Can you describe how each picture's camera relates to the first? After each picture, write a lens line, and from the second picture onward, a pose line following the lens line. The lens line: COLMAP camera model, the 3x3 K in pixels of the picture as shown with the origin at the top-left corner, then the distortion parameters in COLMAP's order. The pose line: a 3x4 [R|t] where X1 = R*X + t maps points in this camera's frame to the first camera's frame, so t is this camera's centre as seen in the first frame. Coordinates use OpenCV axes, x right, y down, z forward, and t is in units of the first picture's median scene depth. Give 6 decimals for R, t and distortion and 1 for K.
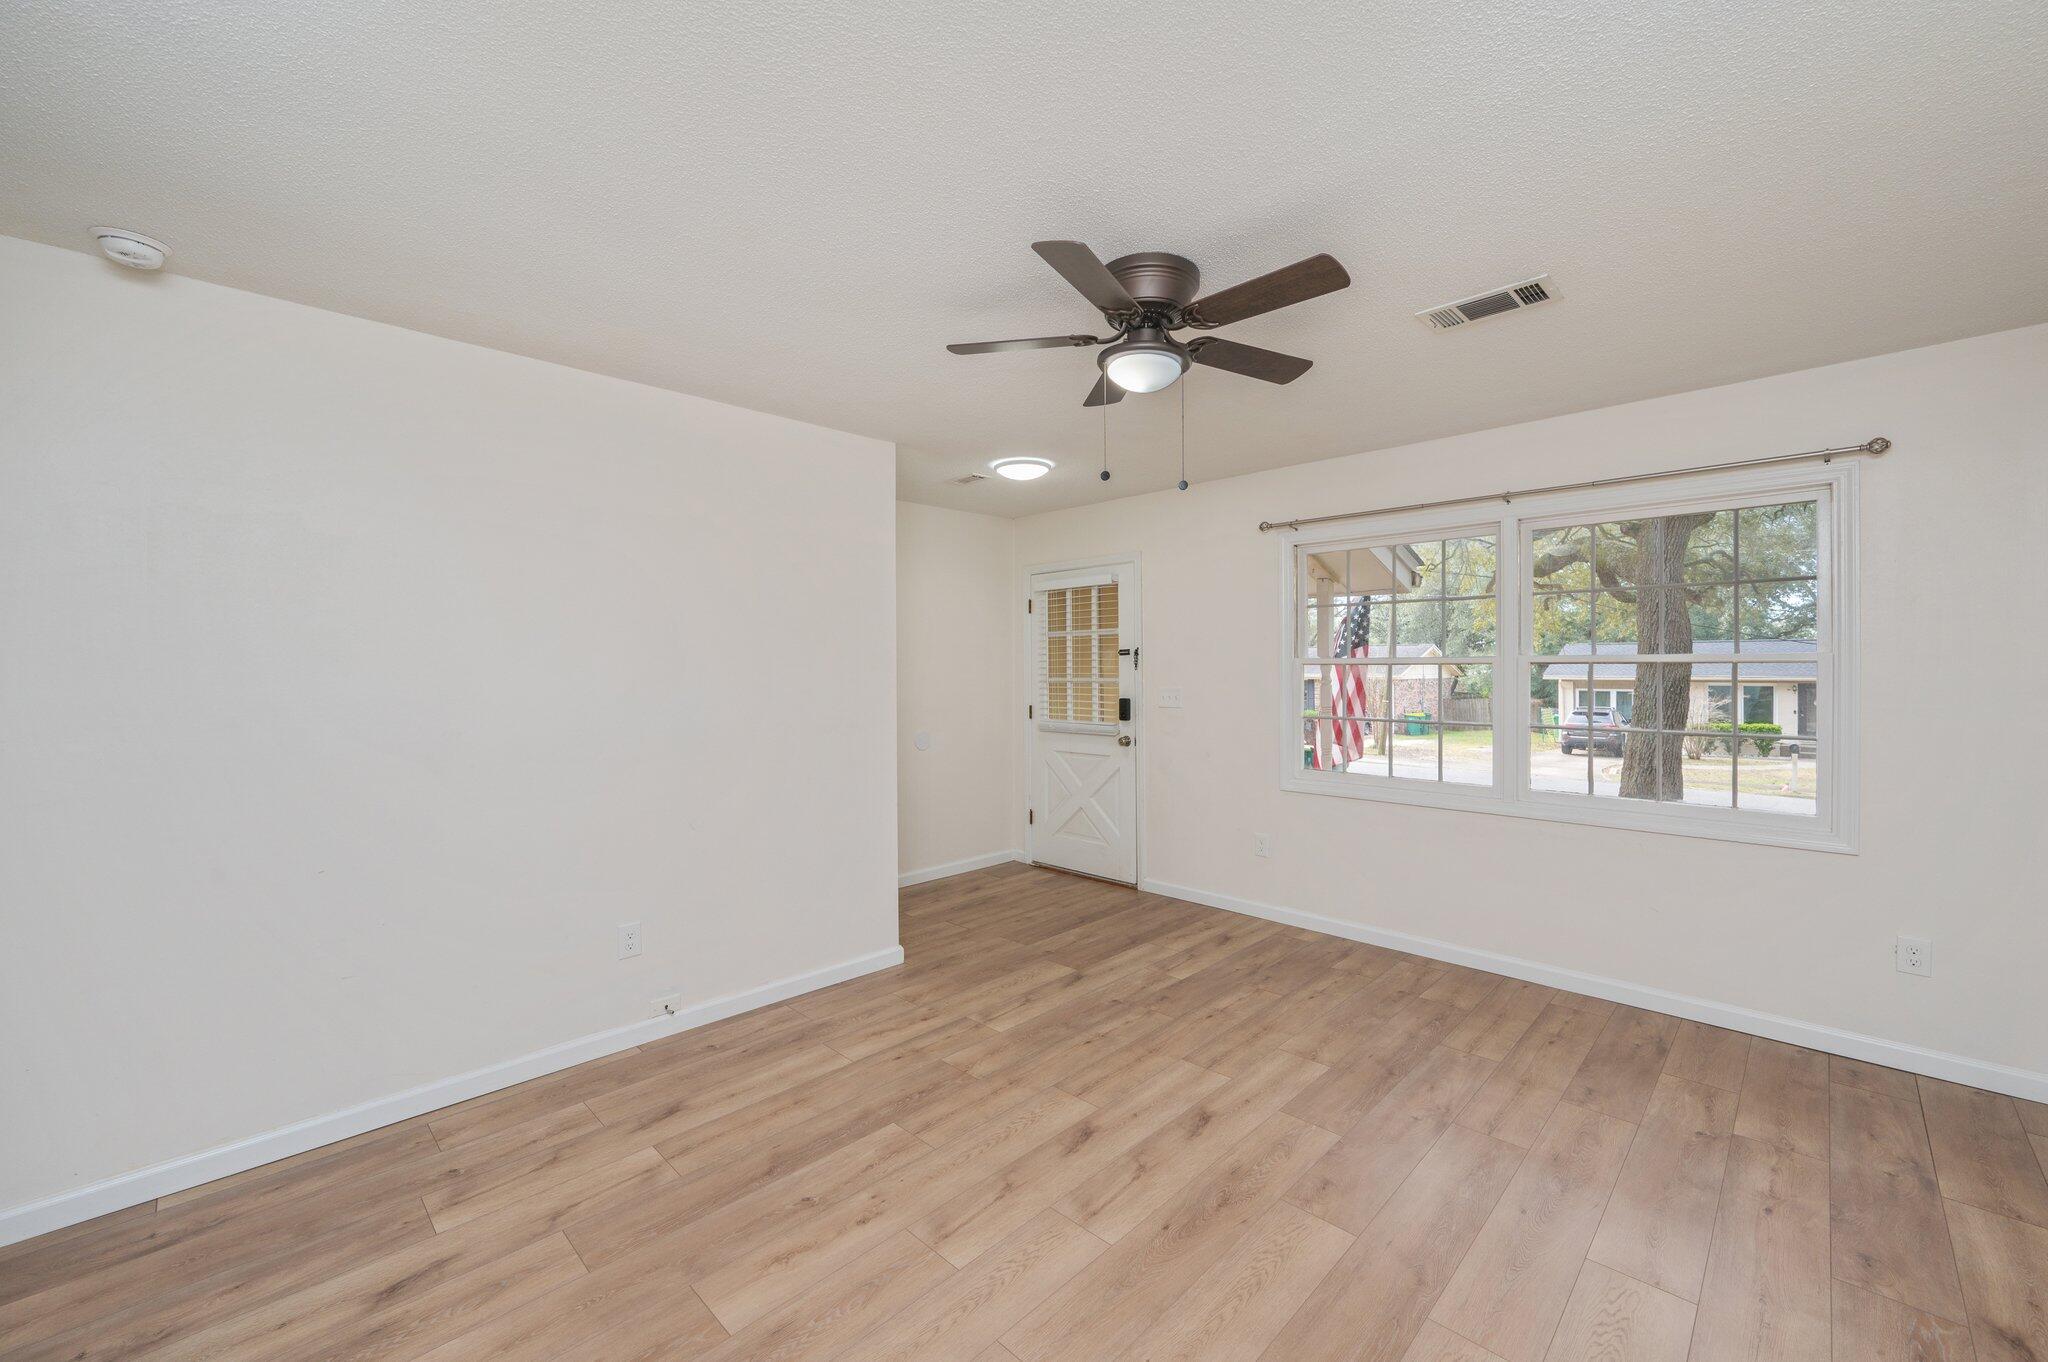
lens RADIAL K [[812.5, 0, 1032.6], [0, 812.5, 671.1], [0, 0, 1]] dist [-0.000721, 0.000268]
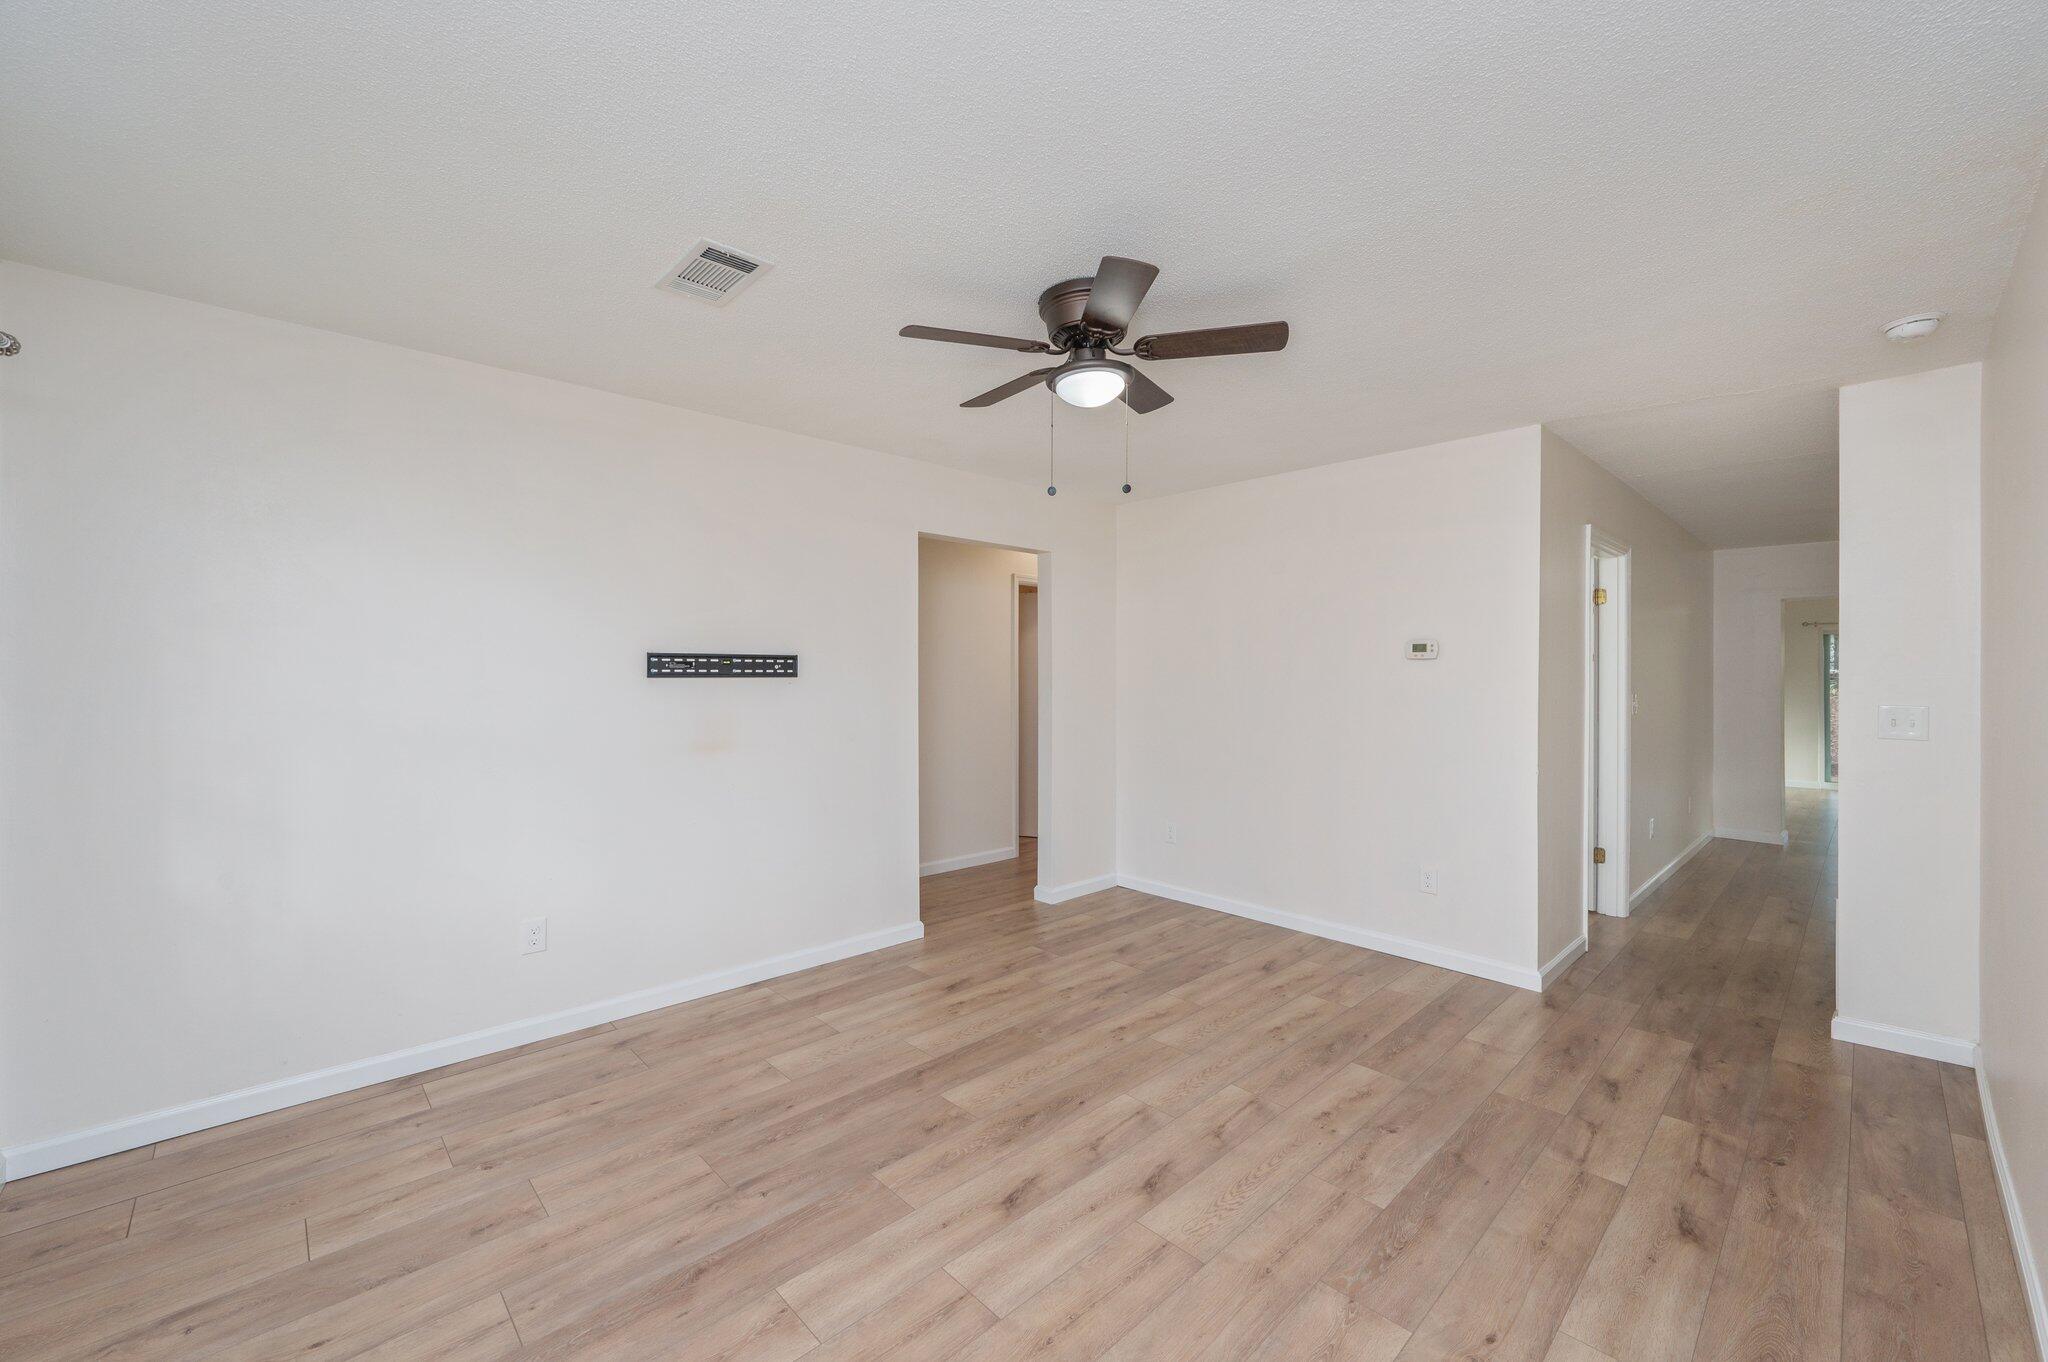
lens RADIAL K [[812.5, 0, 1032.6], [0, 812.5, 671.1], [0, 0, 1]] dist [-0.000721, 0.000268]
pose [[-0.999581, 0.003069, 0.028797, 0.159566], [0.003094, 0.999995, 0.000848, 0.001806], [-0.028794, 0.000936, -0.999585, 1.795730]]
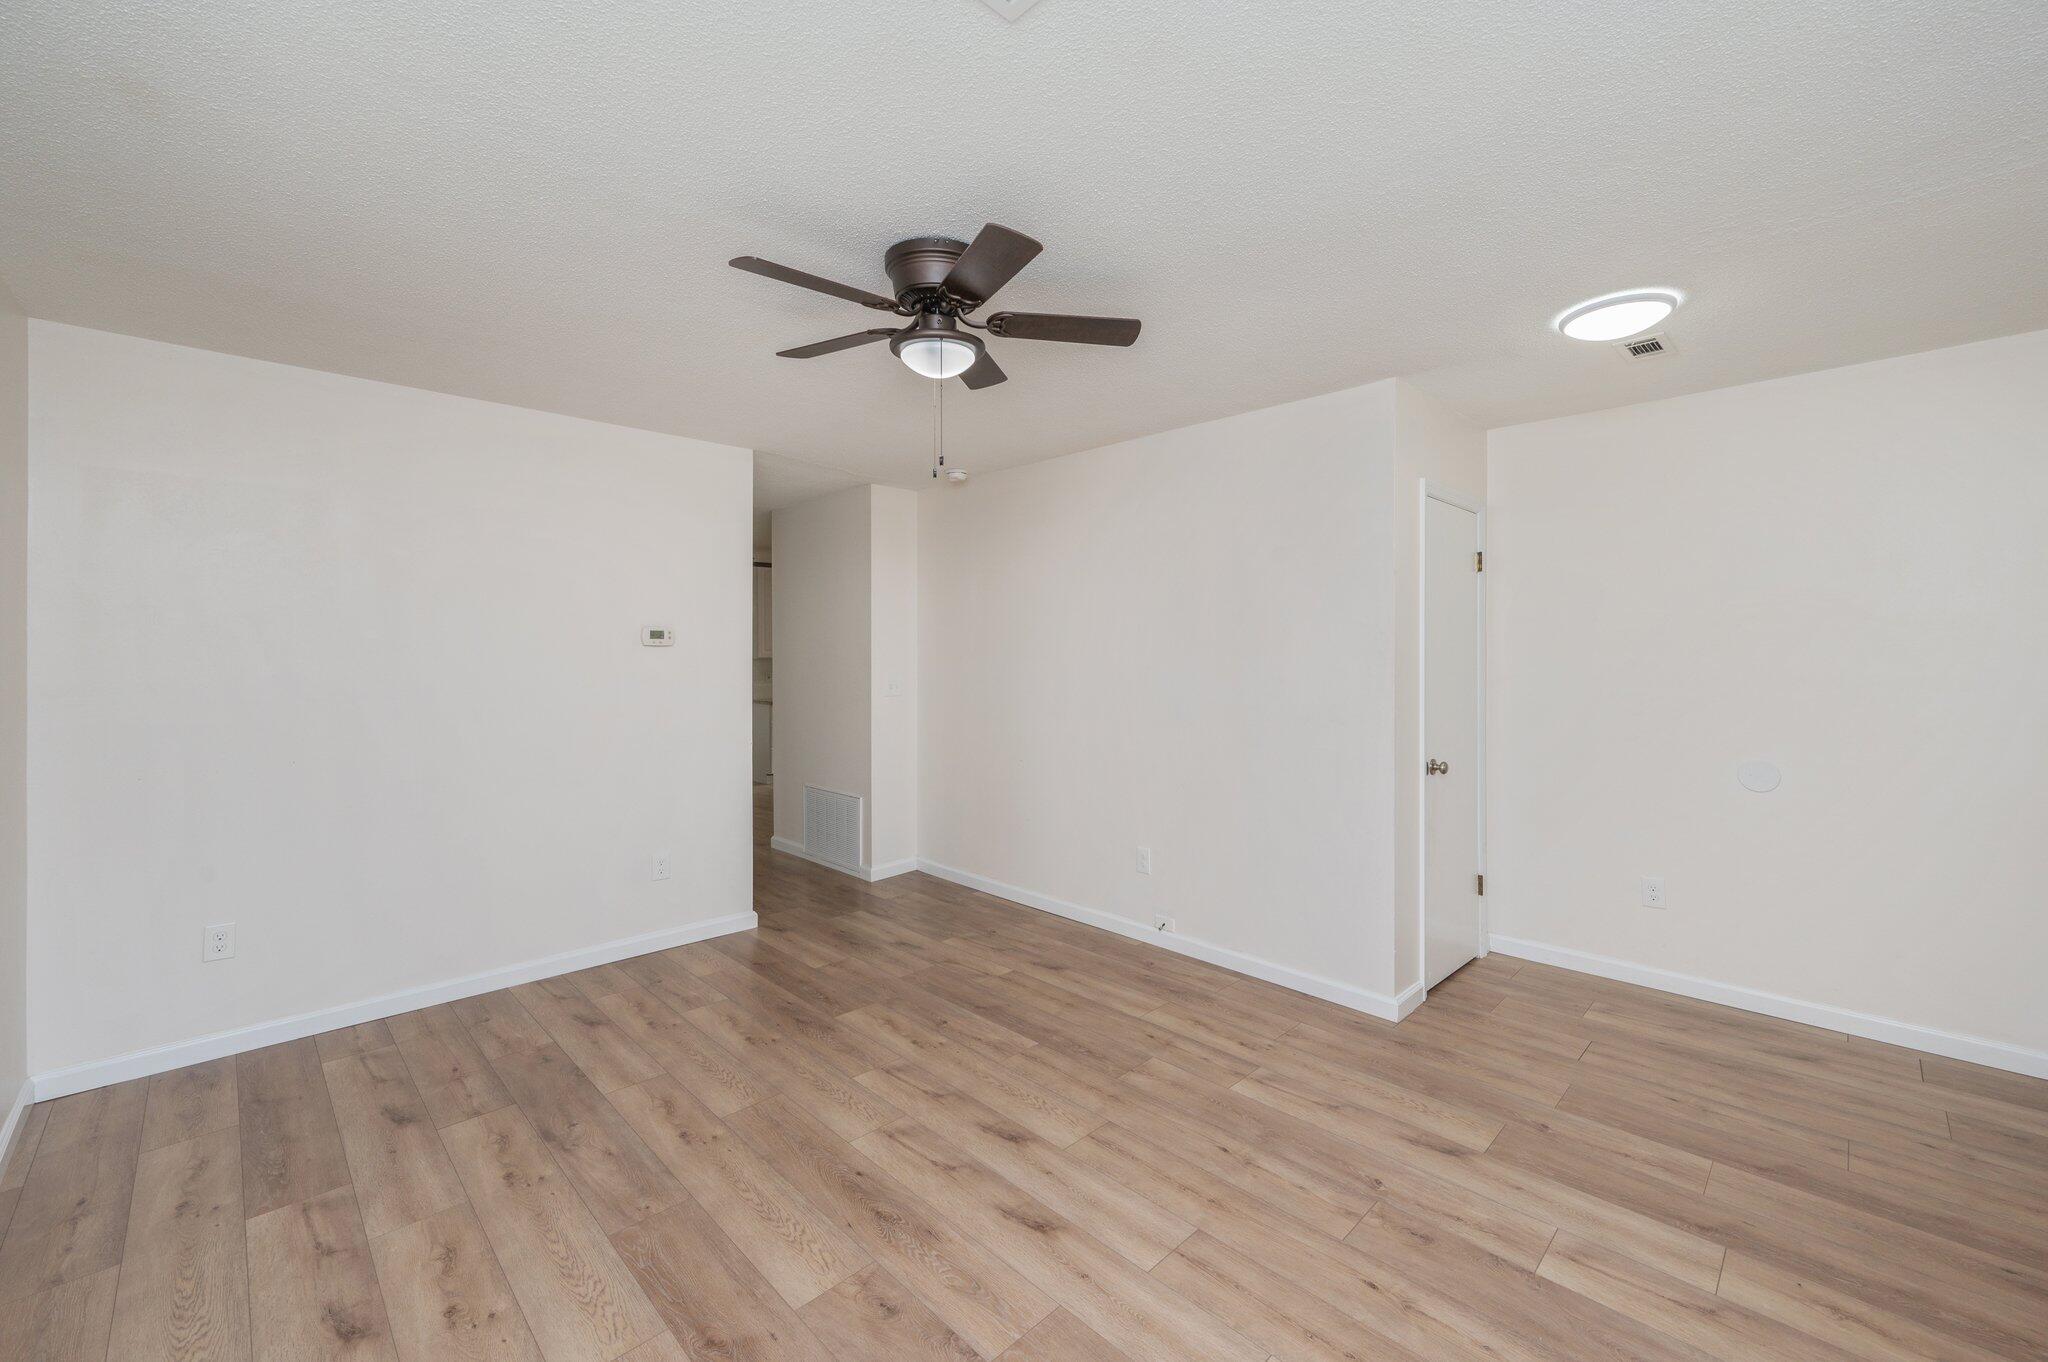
lens RADIAL K [[822.1, 0, 1028.6], [0, 822.1, 649.8], [0, 0, 1]] dist [0.000091, 0.000010]
pose [[-0.015442, -0.000897, -0.999880, 0.989579], [-0.001859, 0.999998, -0.000869, -0.010764], [0.999879, 0.001845, -0.015444, 0.976298]]
